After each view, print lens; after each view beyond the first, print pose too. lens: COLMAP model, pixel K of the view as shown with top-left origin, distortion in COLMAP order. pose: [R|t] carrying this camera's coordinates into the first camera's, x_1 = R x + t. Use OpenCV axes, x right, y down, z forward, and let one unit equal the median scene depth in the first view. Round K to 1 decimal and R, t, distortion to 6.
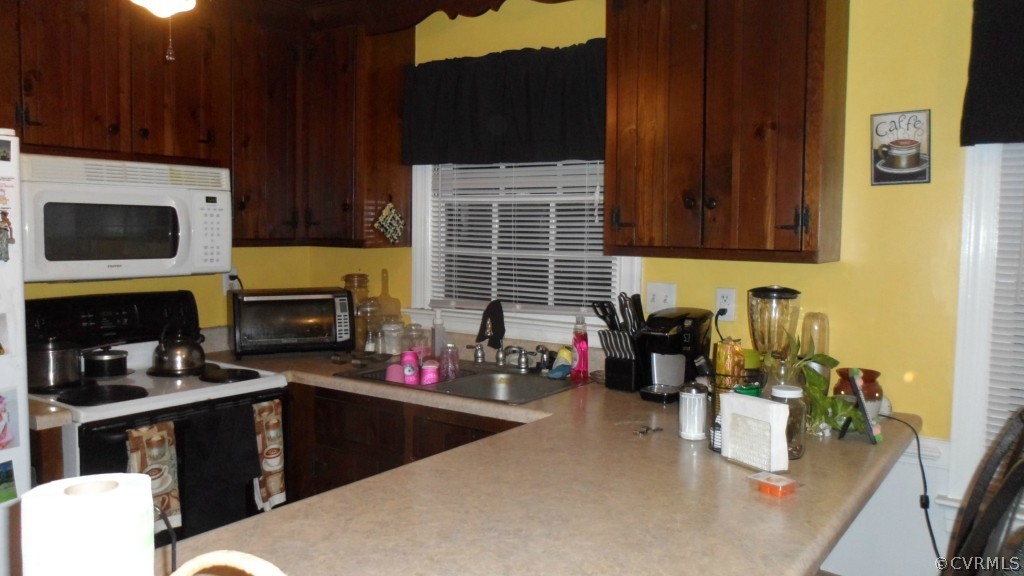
lens RADIAL K [[781.5, 0, 512.8], [0, 781.5, 287.8], [0, 0, 1]] dist [-0.039740, 0.036596]
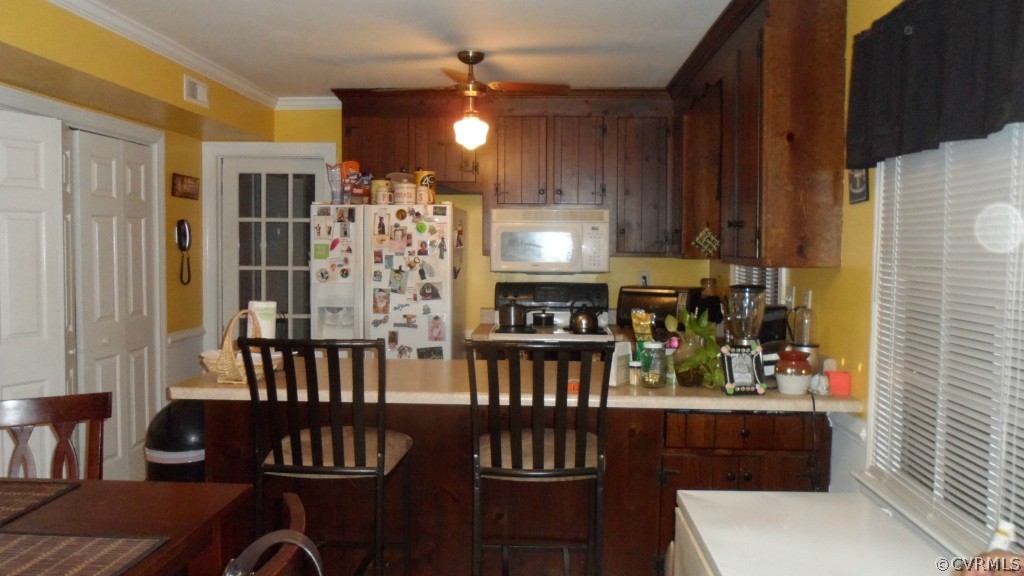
lens RADIAL K [[781.5, 0, 513.0], [0, 781.5, 285.3], [0, 0, 1]] dist [-0.039740, 0.036596]
pose [[0.489150, 0.041476, -0.871213, 0.980284], [-0.068067, 0.997638, 0.009278, 0.005287], [0.869540, 0.054762, 0.490818, 0.026433]]
